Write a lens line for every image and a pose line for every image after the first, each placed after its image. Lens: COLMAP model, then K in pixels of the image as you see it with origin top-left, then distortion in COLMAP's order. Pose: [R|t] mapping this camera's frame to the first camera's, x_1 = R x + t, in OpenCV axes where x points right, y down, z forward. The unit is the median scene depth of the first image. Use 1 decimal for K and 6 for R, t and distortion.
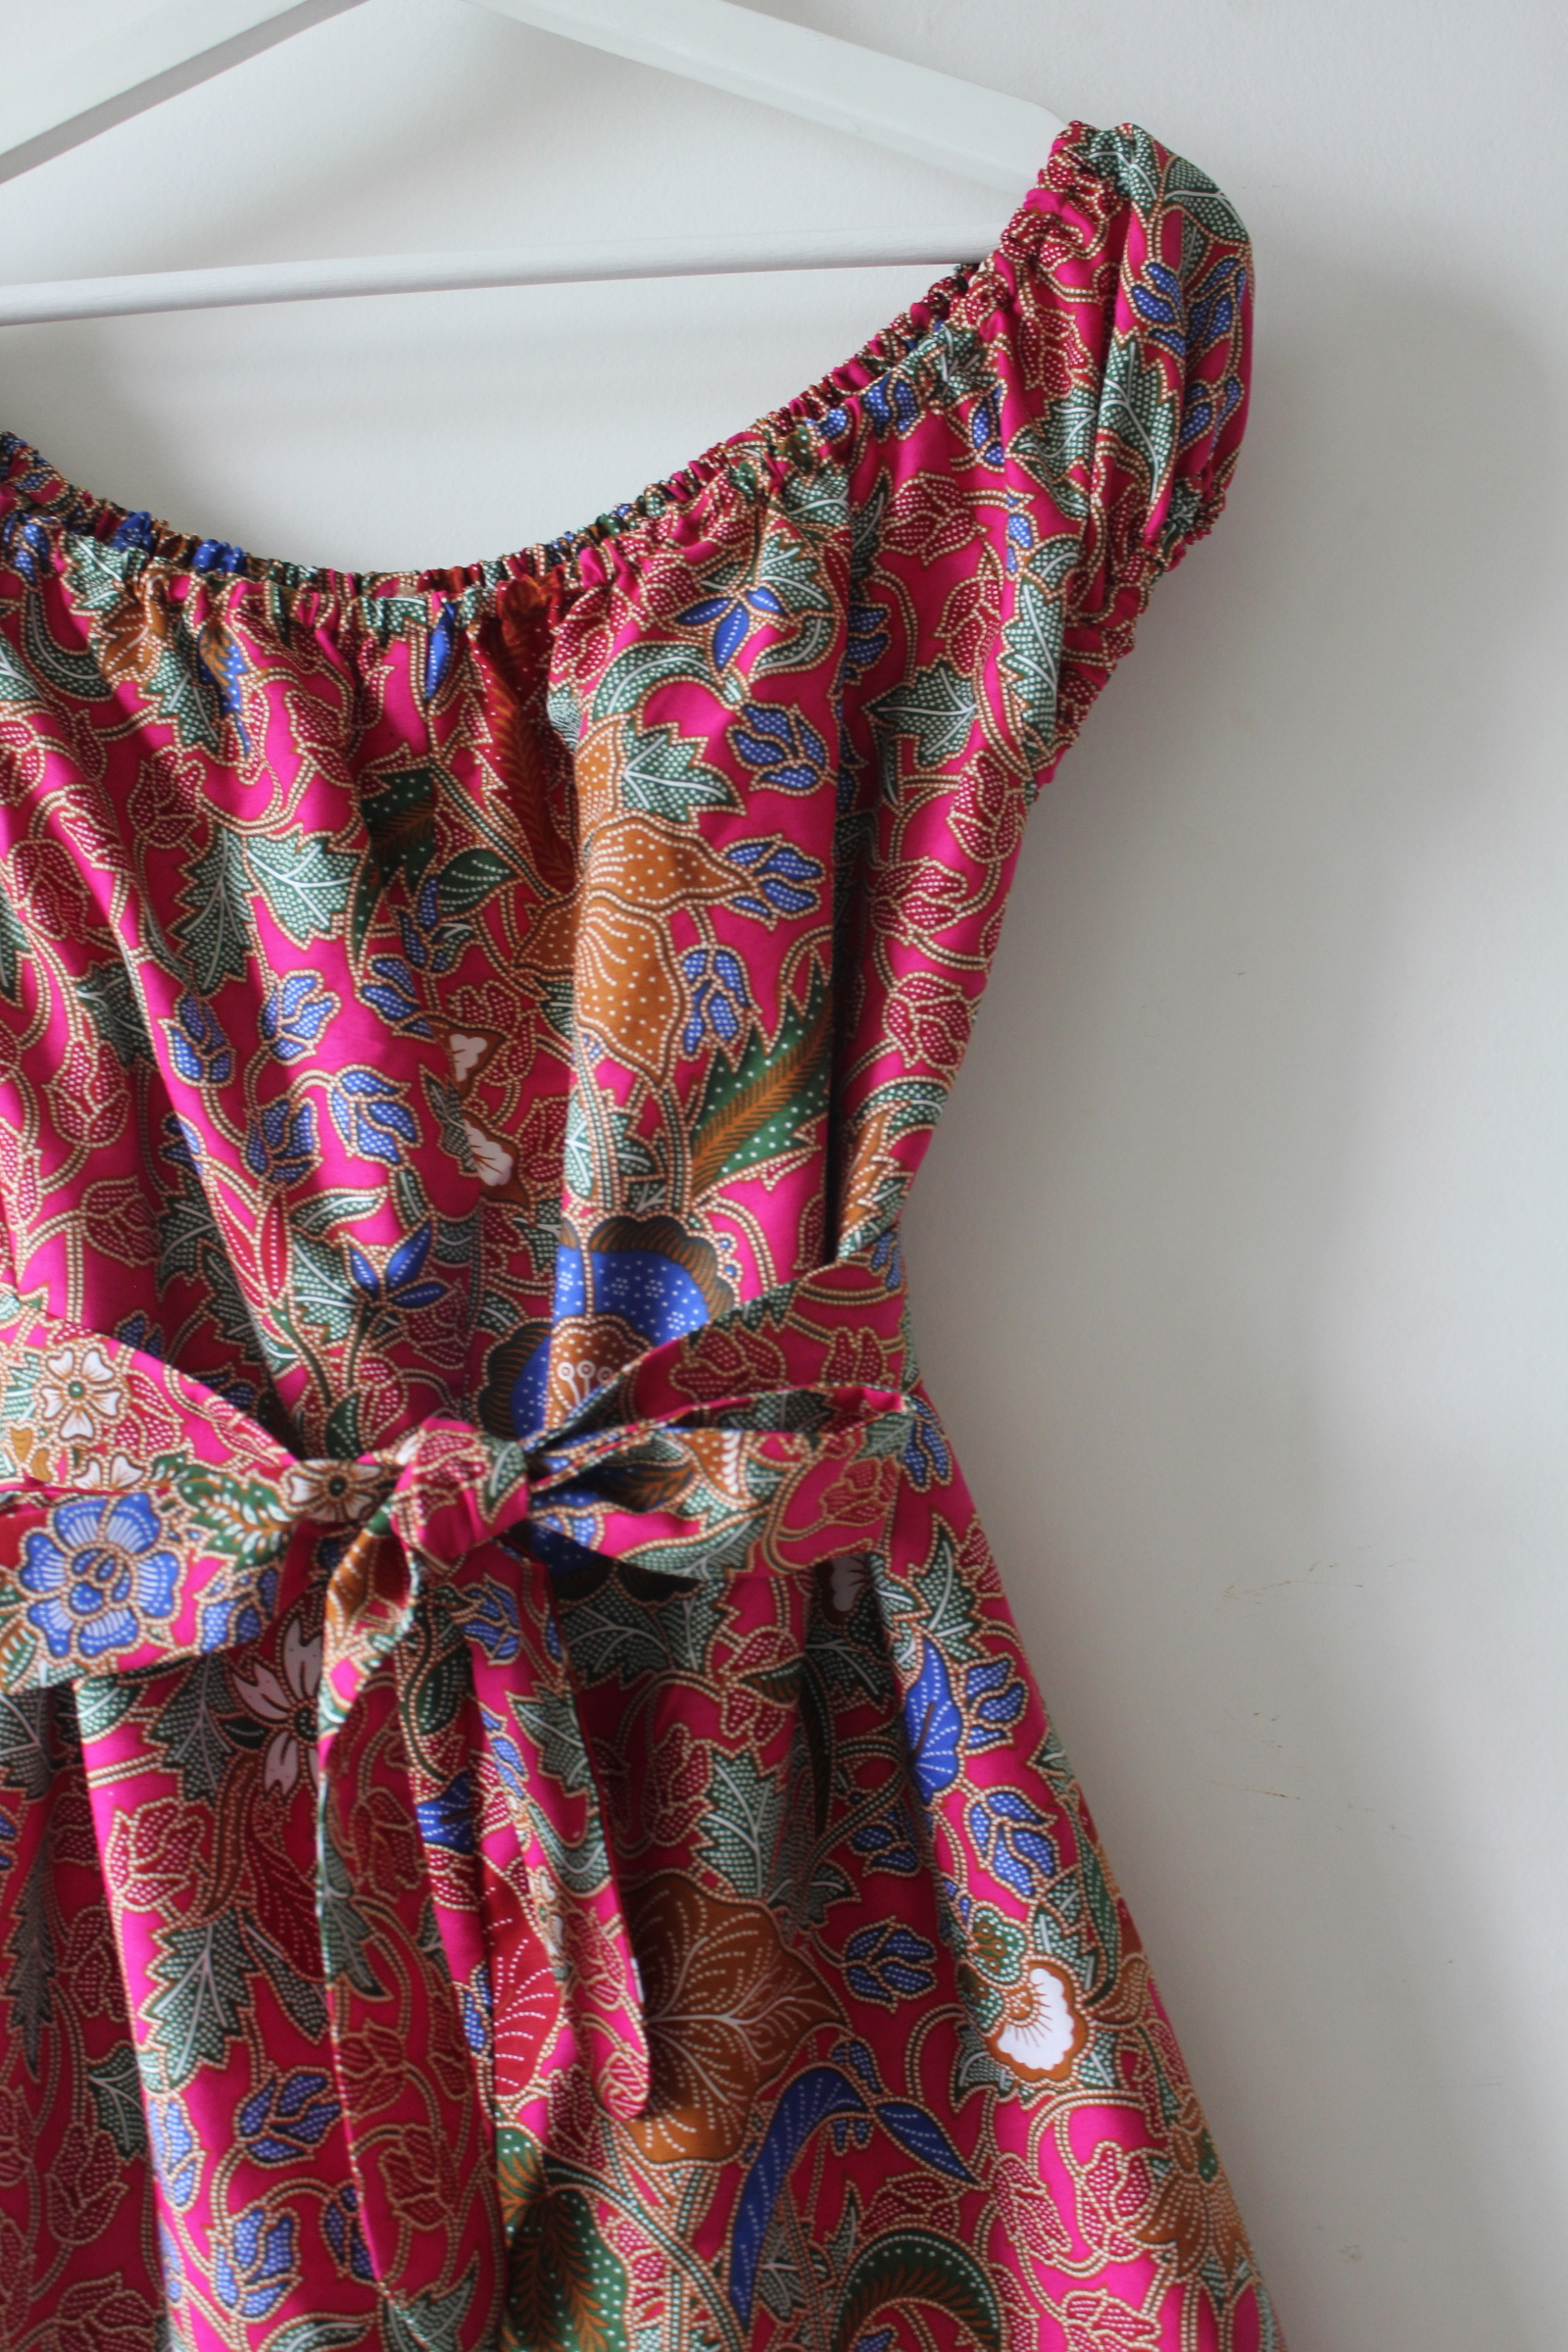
lens RADIAL K [[2548.1, 0, 802.8], [0, 2548.1, 1179.0], [0, 0, 1]] dist [-0.128519, 0.180984]
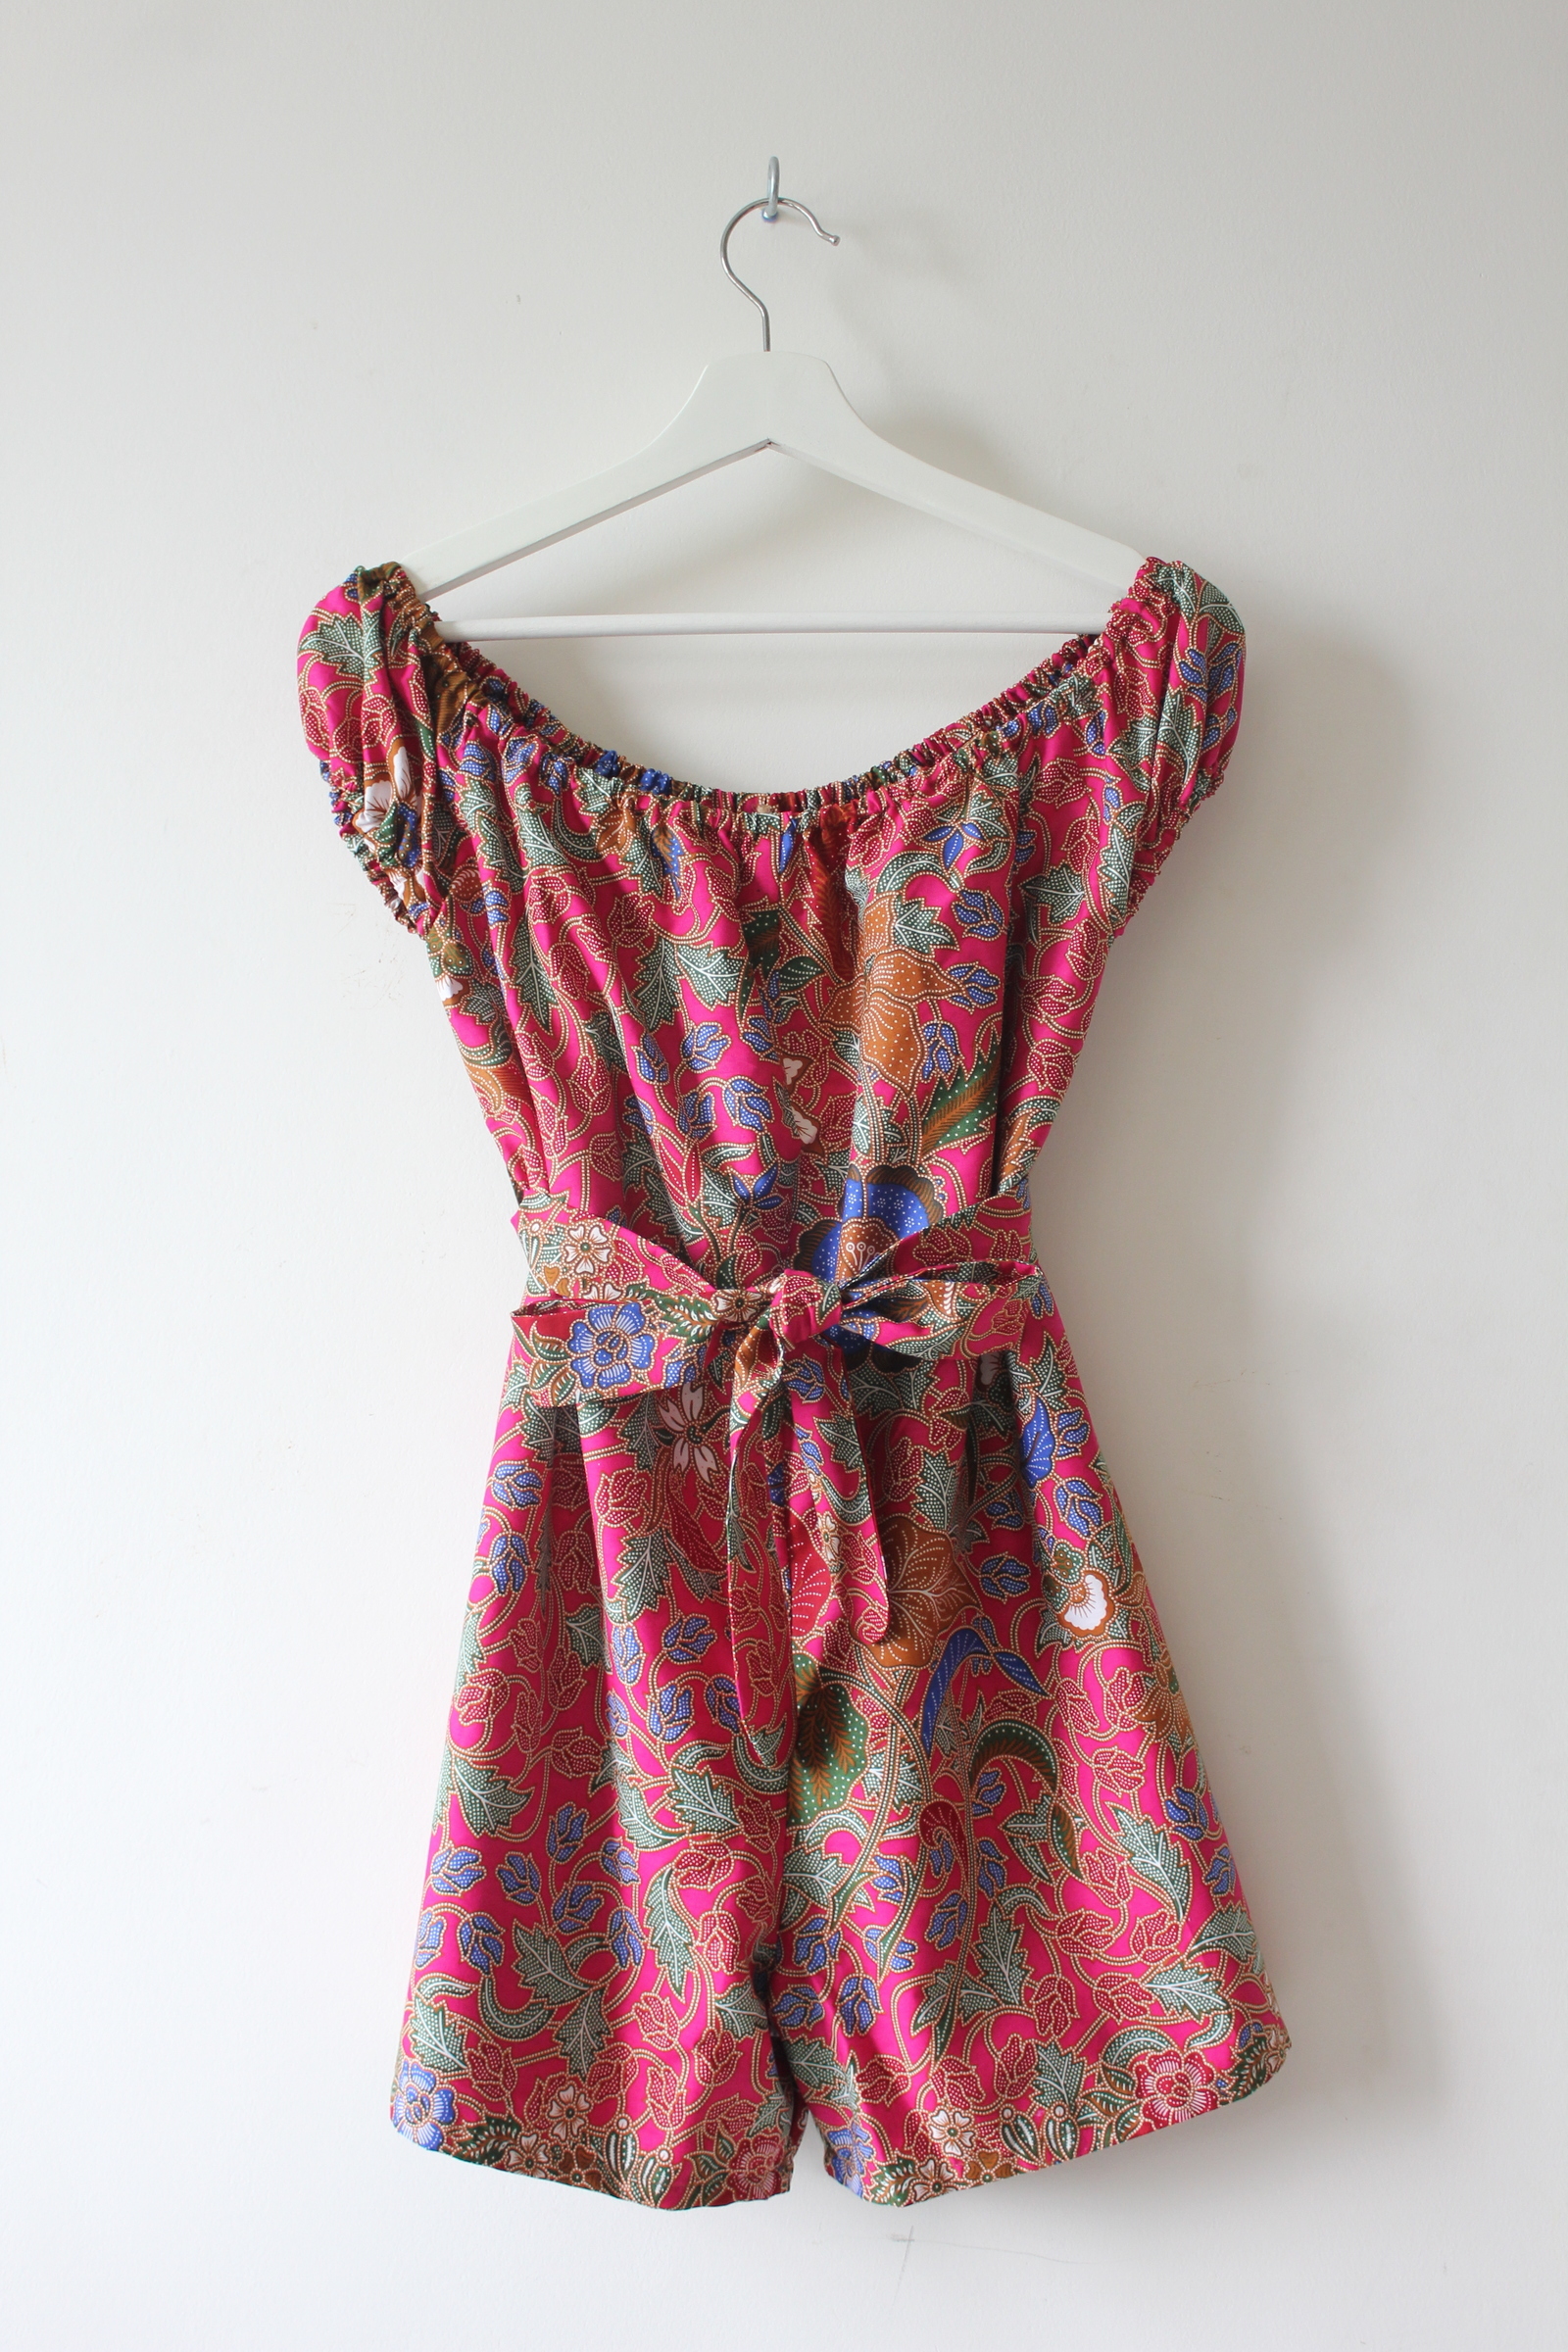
lens RADIAL K [[2368.3, 0, 784.0], [0, 2368.3, 1176.0], [0, 0, 1]] dist [-0.154673, 0.129051]
pose [[0.999089, 0.040817, 0.012432, -0.162140], [-0.041328, 0.998172, 0.044105, -0.049538], [-0.010610, -0.044579, 0.998950, -0.710340]]
